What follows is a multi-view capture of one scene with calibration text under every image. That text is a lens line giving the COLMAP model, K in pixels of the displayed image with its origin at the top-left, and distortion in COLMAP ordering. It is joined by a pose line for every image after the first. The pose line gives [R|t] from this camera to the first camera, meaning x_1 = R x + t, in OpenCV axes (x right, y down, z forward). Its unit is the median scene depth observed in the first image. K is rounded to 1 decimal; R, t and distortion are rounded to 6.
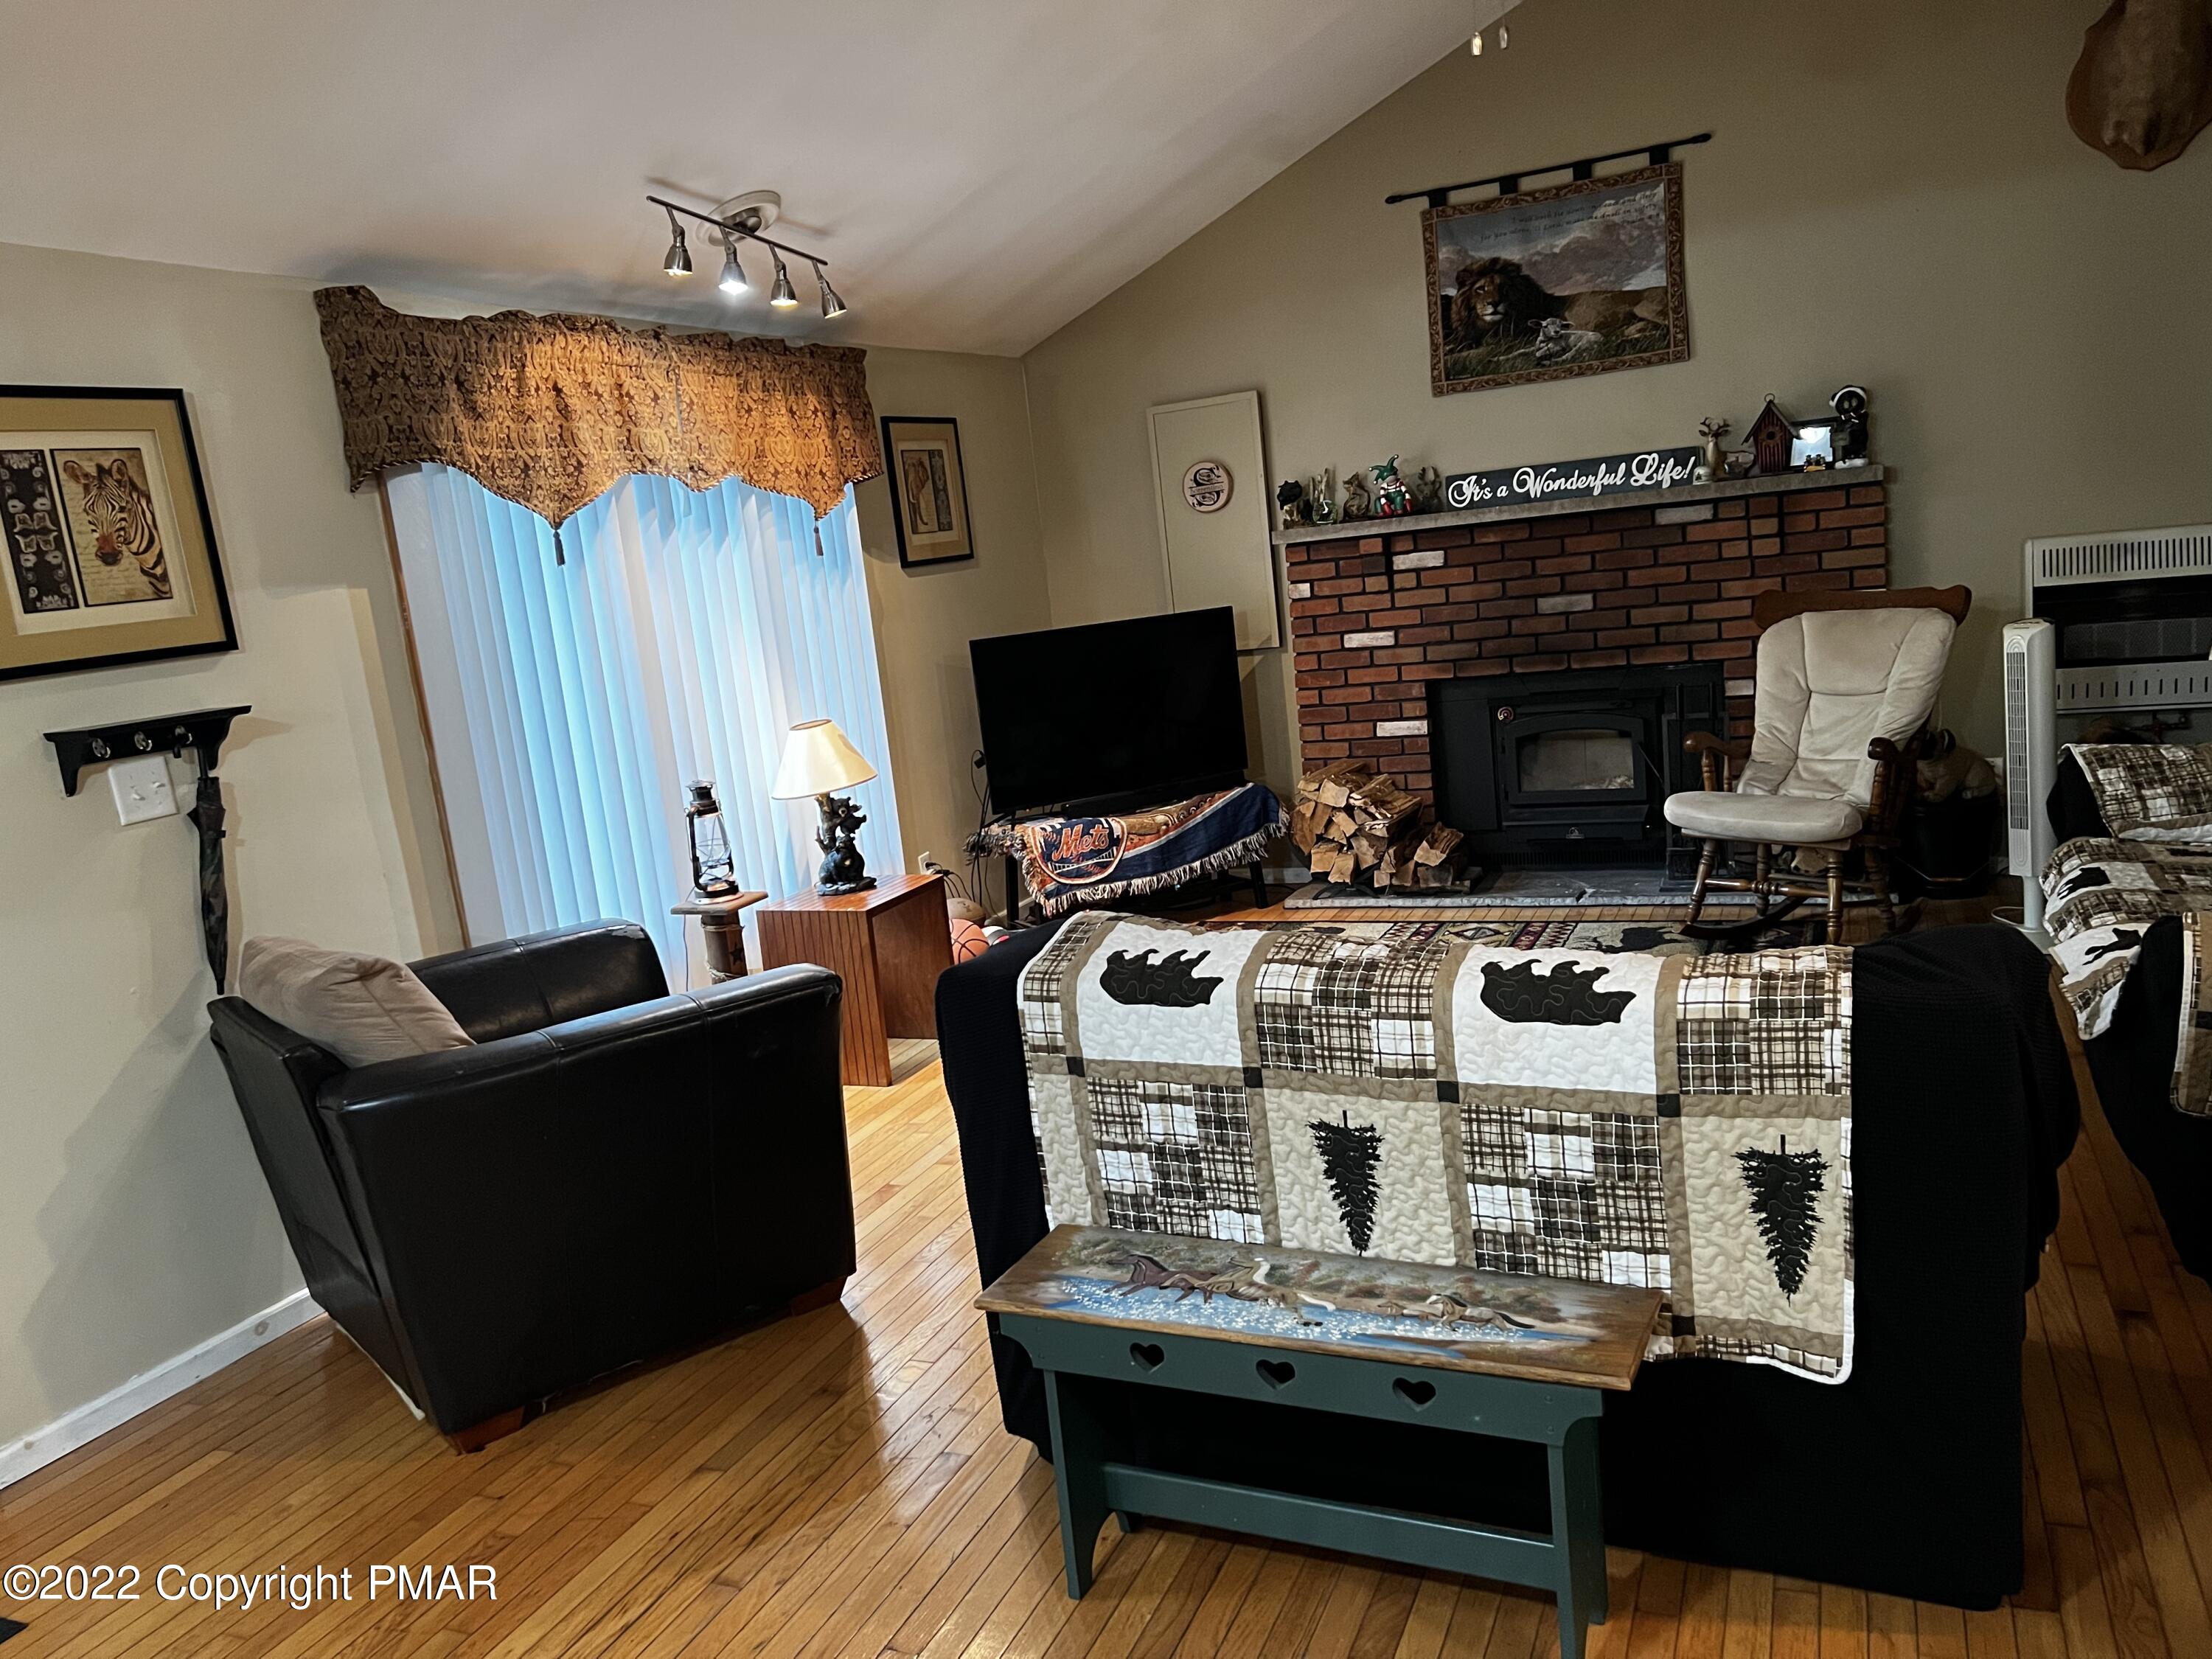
lens RADIAL K [[1660.0, 0, 1093.2], [0, 1660.0, 844.8], [0, 0, 1]] dist [0.054173, -0.058988]
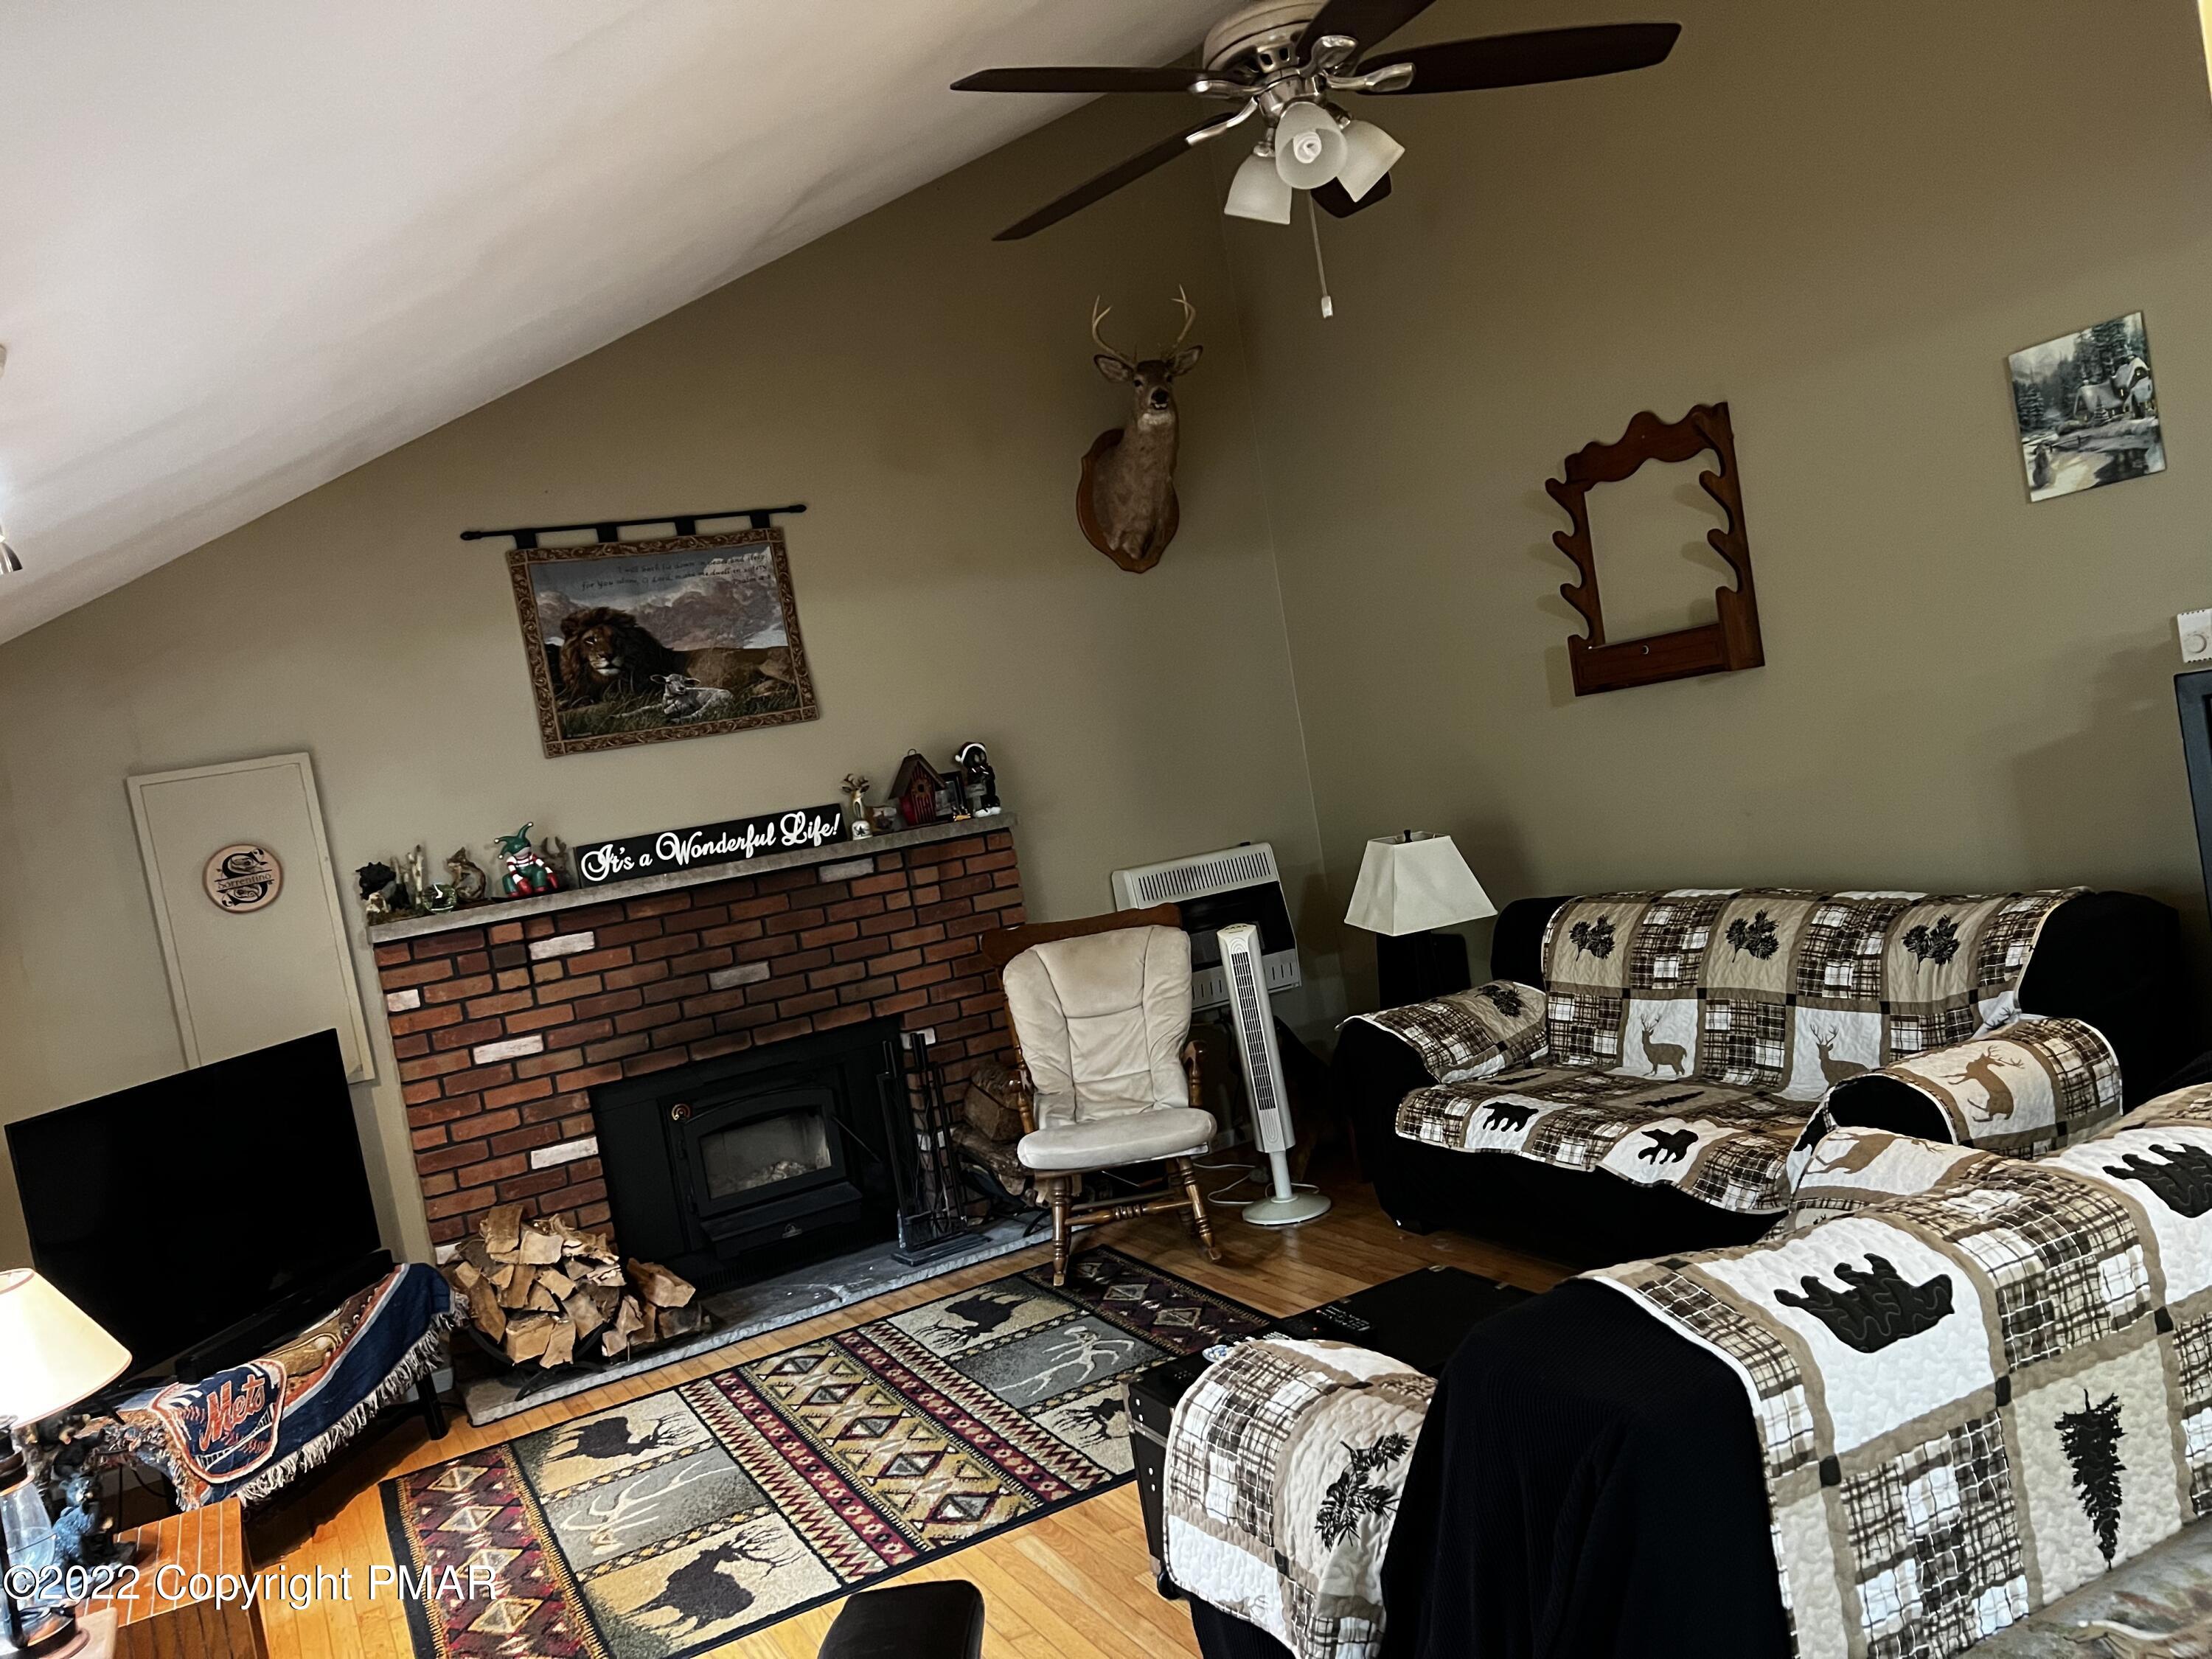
lens RADIAL K [[1660.0, 0, 1101.0], [0, 1660.0, 840.9], [0, 0, 1]] dist [0.054173, -0.058988]
pose [[0.616087, -0.033746, 0.786955, -0.304765], [0.239913, 0.959651, -0.146671, -0.036789], [-0.750252, 0.279163, 0.599324, 0.302941]]
